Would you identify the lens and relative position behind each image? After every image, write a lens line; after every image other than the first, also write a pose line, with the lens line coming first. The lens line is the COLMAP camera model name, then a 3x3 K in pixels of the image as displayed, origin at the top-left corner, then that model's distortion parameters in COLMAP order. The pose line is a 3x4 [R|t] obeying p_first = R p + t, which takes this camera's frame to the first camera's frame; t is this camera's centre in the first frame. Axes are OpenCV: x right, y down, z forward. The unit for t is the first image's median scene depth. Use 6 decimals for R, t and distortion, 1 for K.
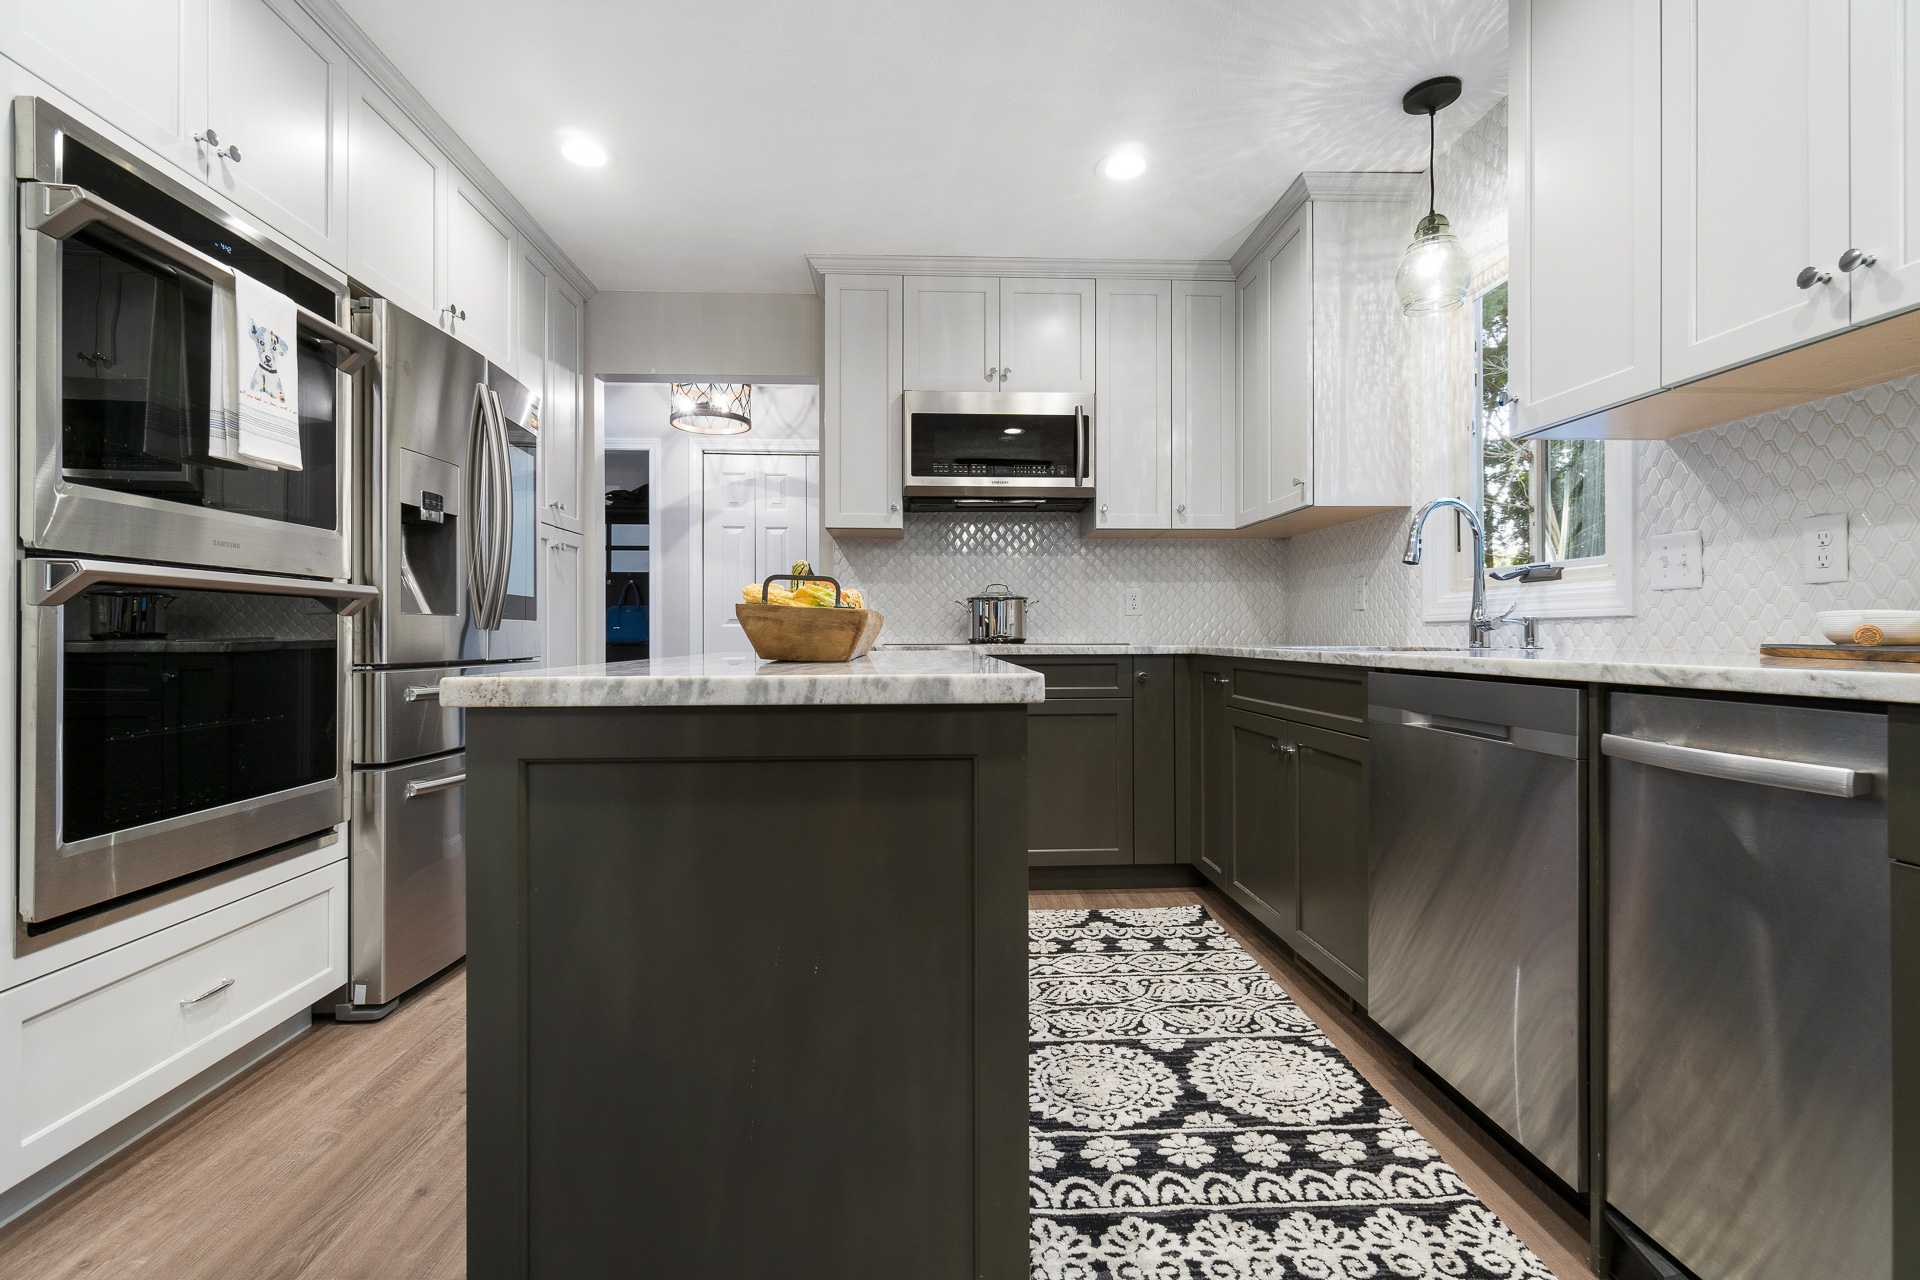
lens RADIAL K [[874.0, 0, 952.7], [0, 874.0, 638.5], [0, 0, 1]] dist [0.001841, -0.000921]
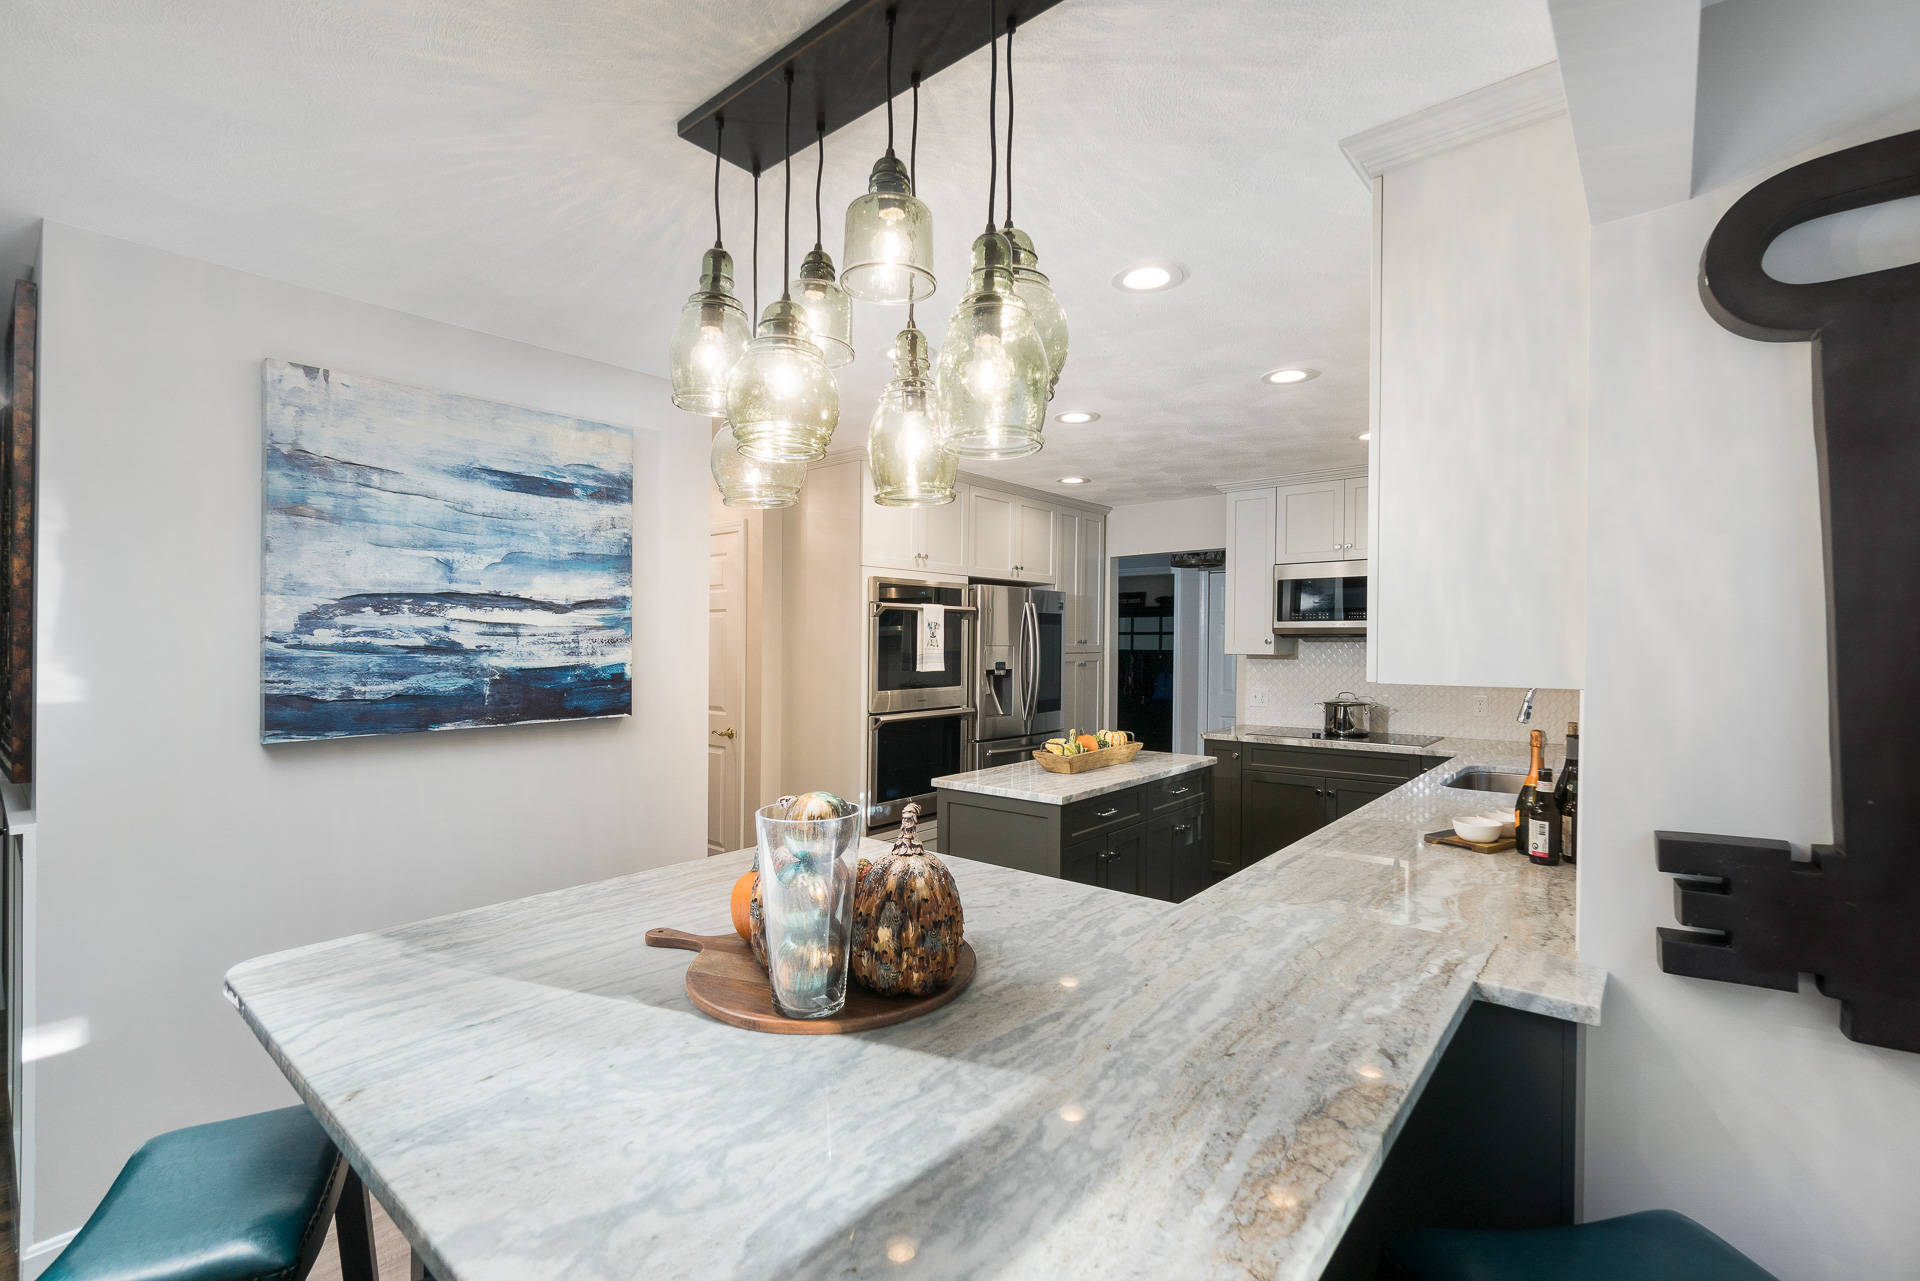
lens RADIAL K [[843.5, 0, 960.0], [0, 843.5, 640.5], [0, 0, 1]] dist [-0.001416, -0.000194]
pose [[0.733756, 0.000315, -0.679413, 0.691159], [-0.003460, 0.999989, -0.003273, -0.187738], [0.679404, 0.004752, 0.733749, -0.565212]]
